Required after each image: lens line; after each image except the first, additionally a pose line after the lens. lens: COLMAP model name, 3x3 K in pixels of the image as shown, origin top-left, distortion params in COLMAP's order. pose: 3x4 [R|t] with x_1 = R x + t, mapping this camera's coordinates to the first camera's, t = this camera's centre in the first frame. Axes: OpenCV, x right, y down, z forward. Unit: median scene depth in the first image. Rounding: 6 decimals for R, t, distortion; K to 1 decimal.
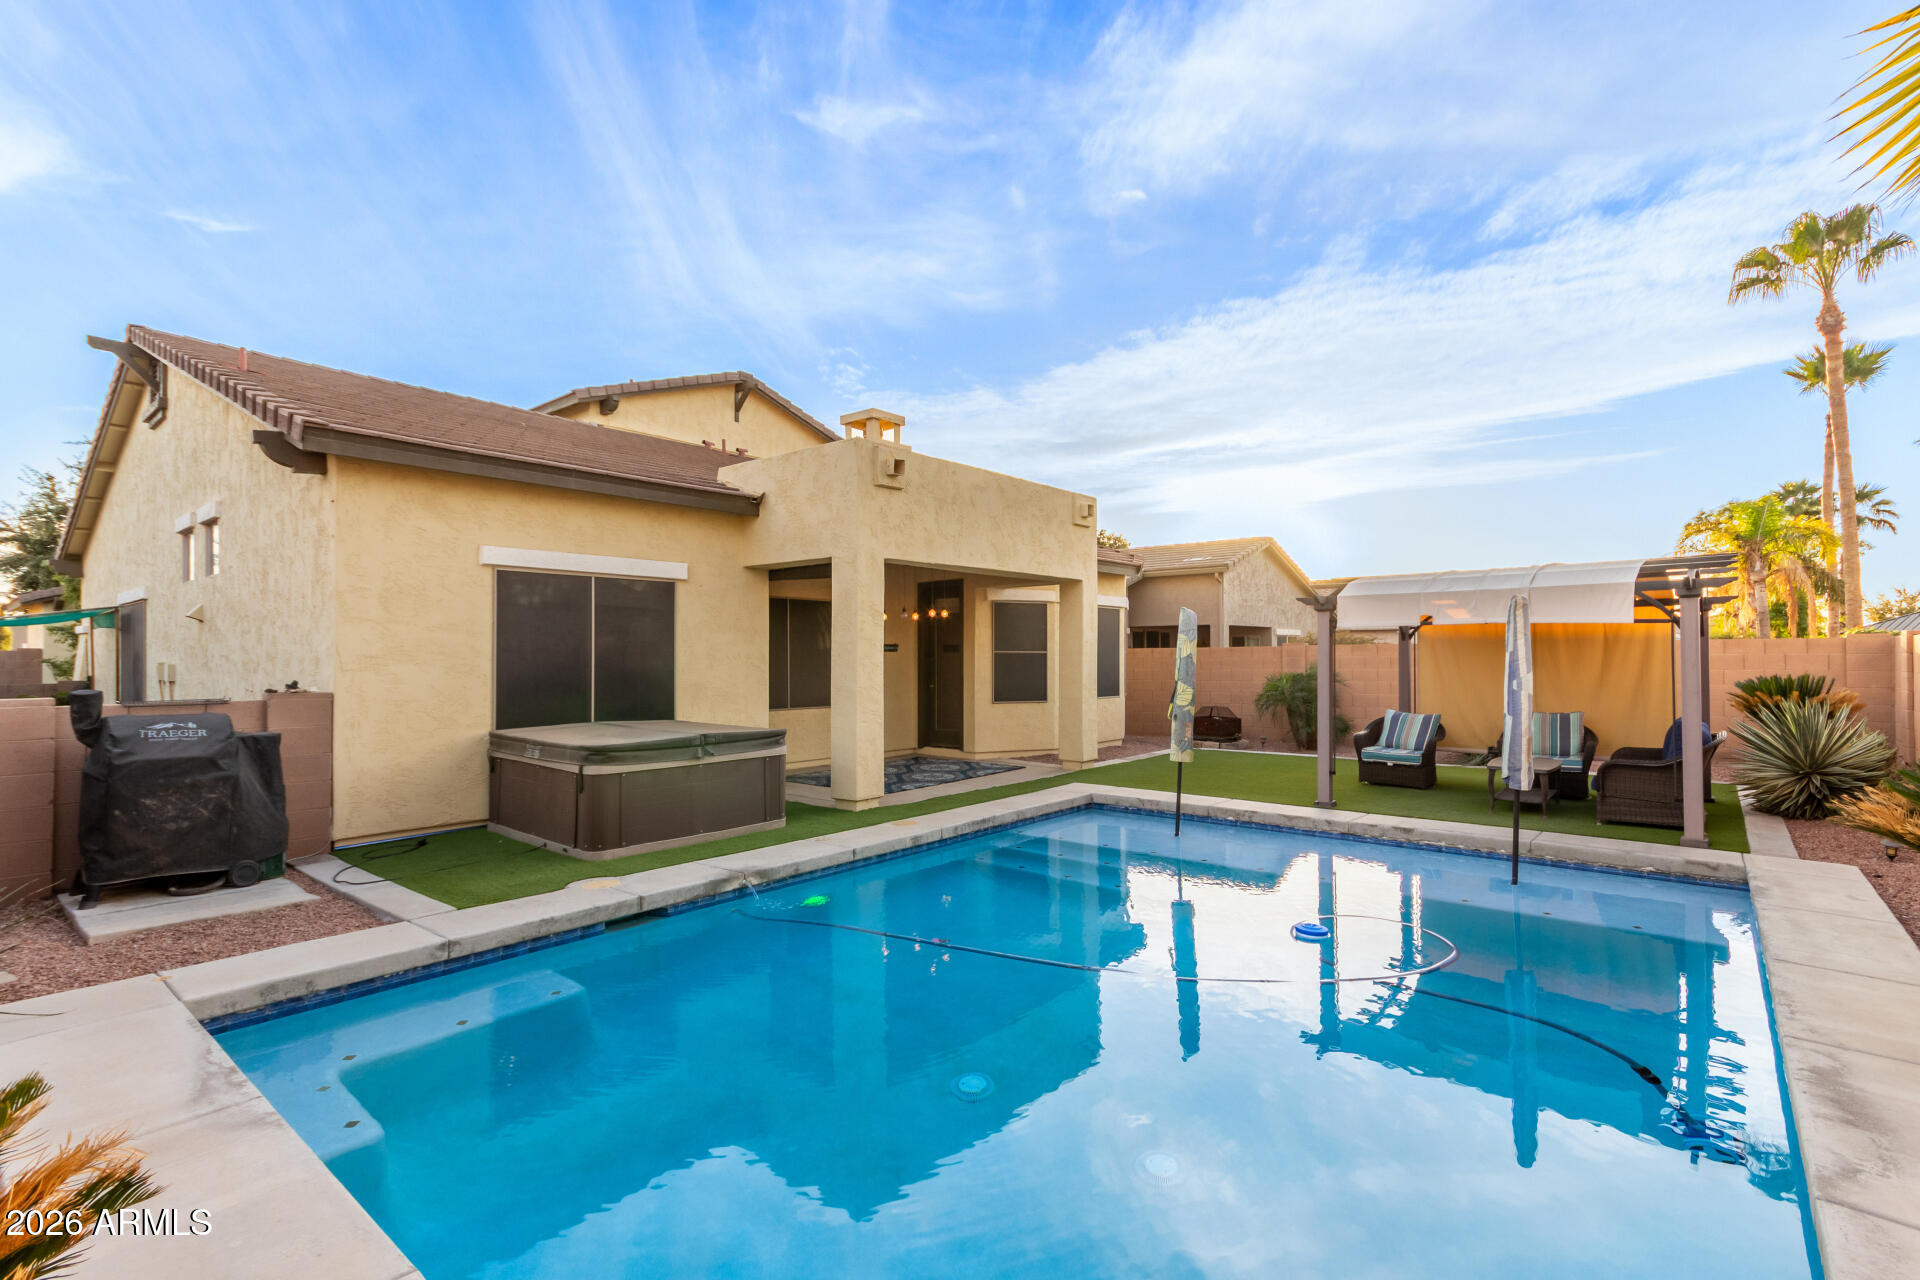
lens RADIAL K [[894.2, 0, 952.3], [0, 894.2, 641.2], [0, 0, 1]] dist [0.001808, 0.000709]
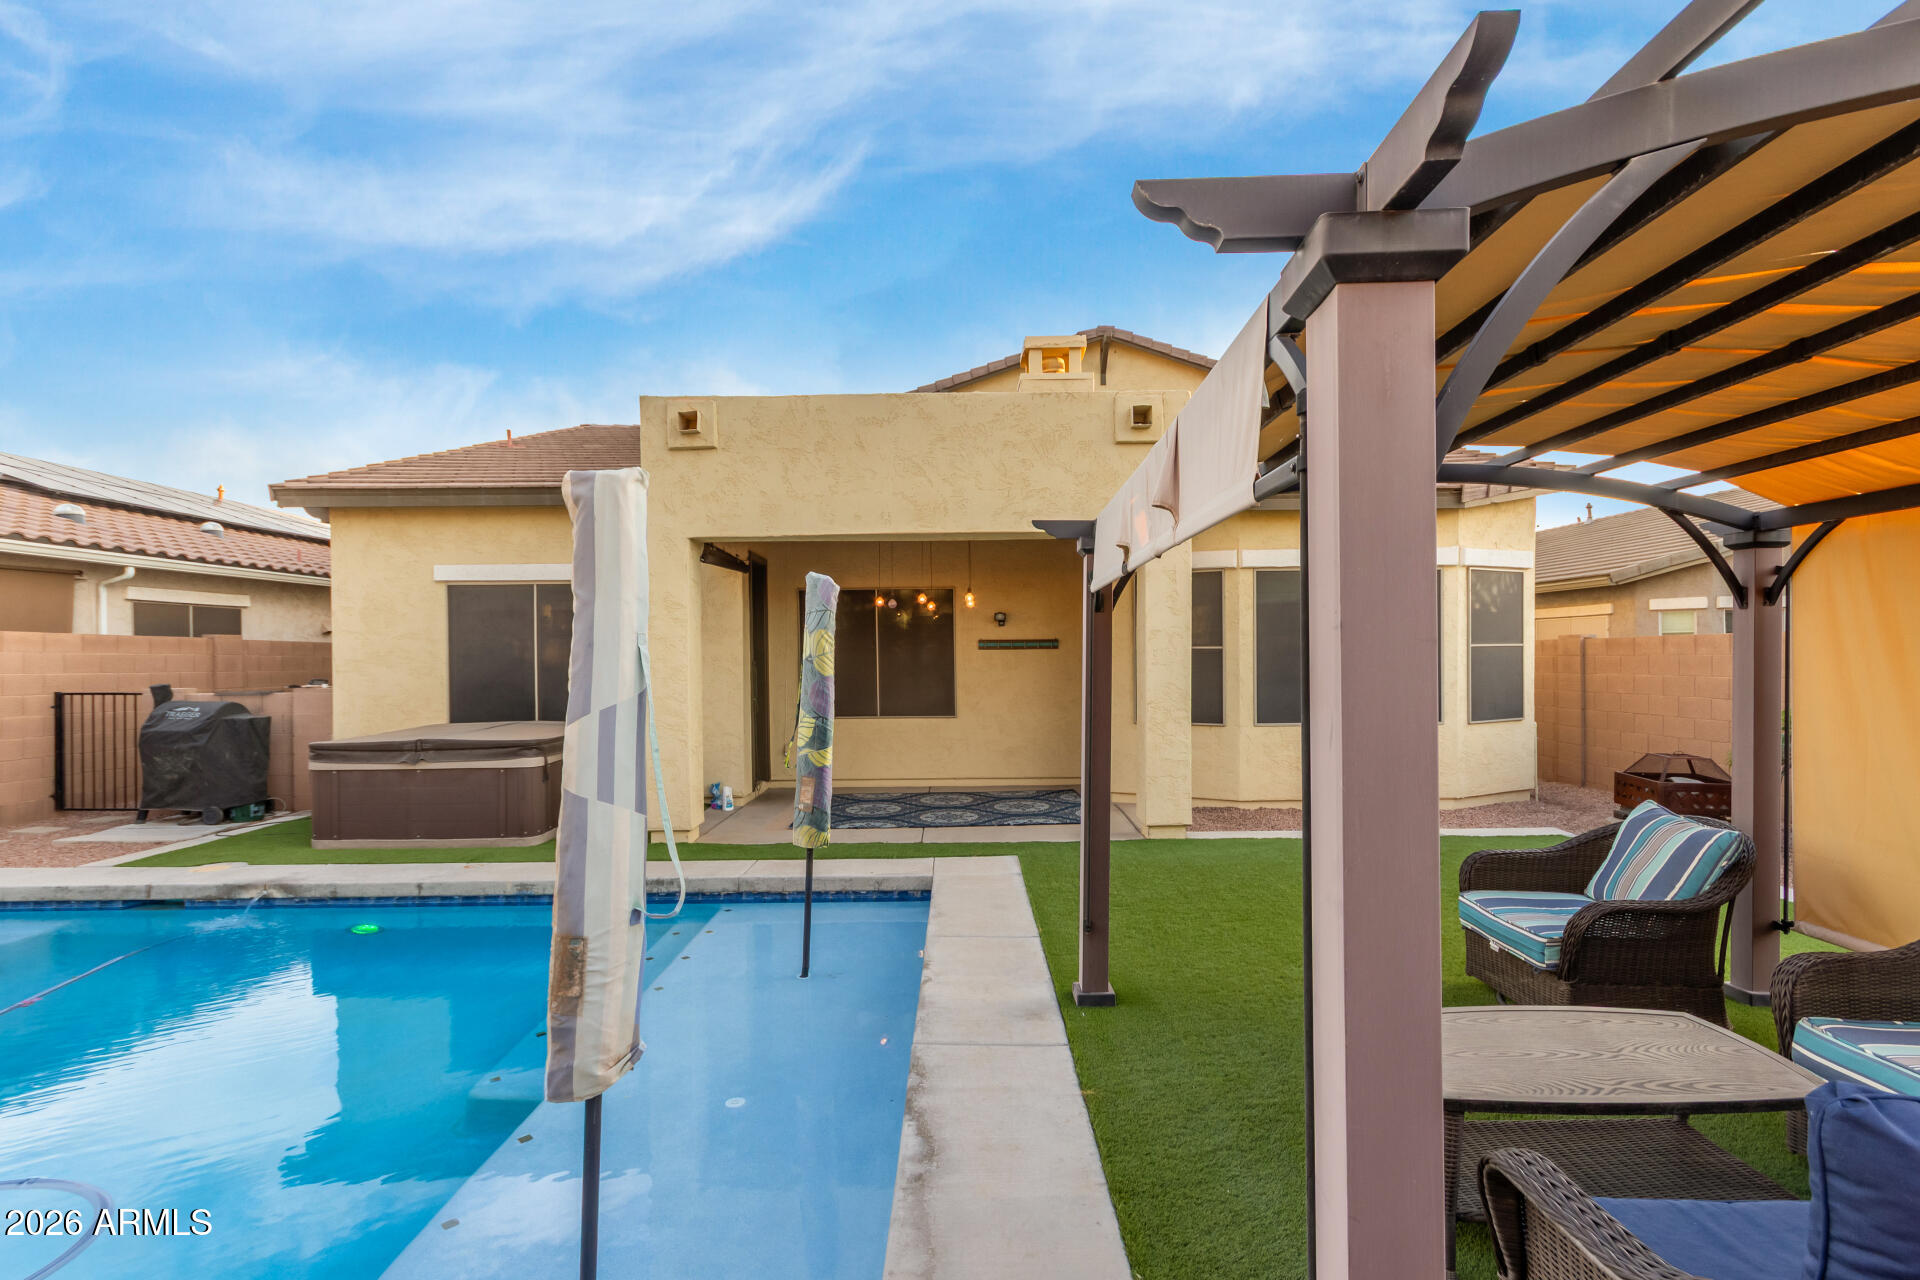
lens RADIAL K [[894.2, 0, 955.9], [0, 894.2, 657.0], [0, 0, 1]] dist [0.001808, 0.000709]
pose [[0.644868, -0.000646, -0.764294, 0.576362], [0.021947, 0.999603, 0.017672, 0.005363], [0.763979, -0.028170, 0.644626, 0.543674]]
